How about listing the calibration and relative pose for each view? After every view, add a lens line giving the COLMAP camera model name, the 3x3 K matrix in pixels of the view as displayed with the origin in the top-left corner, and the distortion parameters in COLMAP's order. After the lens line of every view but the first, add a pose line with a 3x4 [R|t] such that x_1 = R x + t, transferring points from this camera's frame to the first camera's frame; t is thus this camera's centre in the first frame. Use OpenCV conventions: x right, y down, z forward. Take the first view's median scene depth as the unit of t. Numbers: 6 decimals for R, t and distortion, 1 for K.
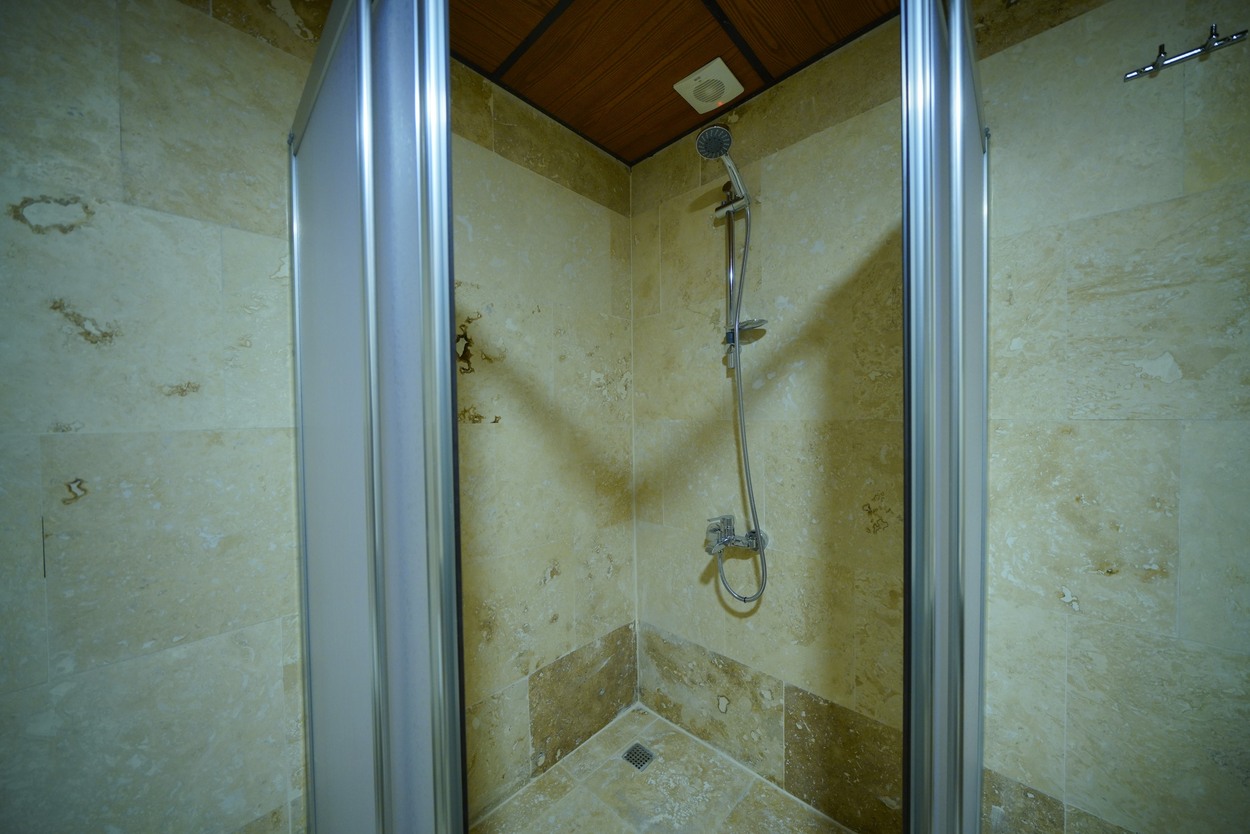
lens RADIAL K [[421.4, 0, 623.5], [0, 421.4, 421.3], [0, 0, 1]] dist [-0.006618, 0.000347]
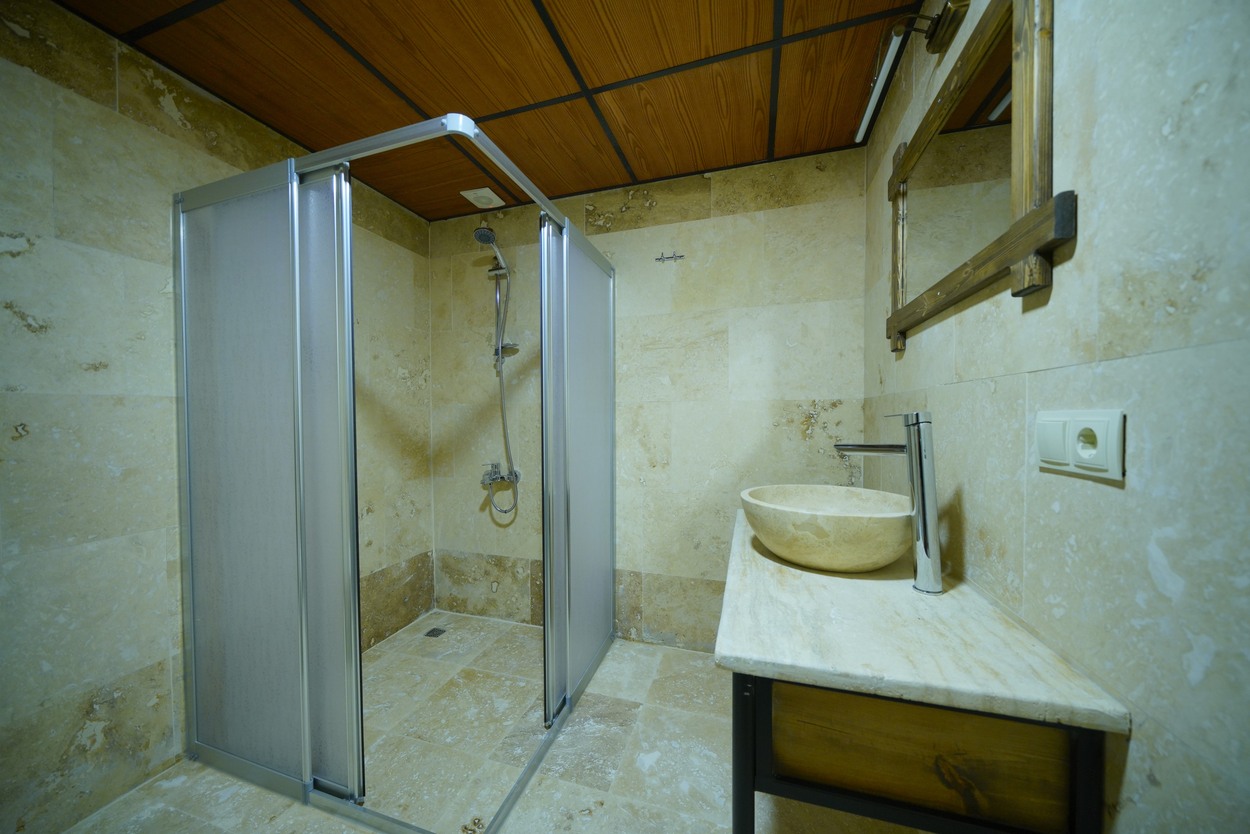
lens RADIAL K [[421.4, 0, 623.5], [0, 421.4, 421.3], [0, 0, 1]] dist [-0.006618, 0.000347]
pose [[0.897809, 0.001280, 0.440382, -0.023637], [-0.000833, 0.999999, -0.001207, 0.069889], [-0.440384, 0.000717, 0.897809, -0.678657]]
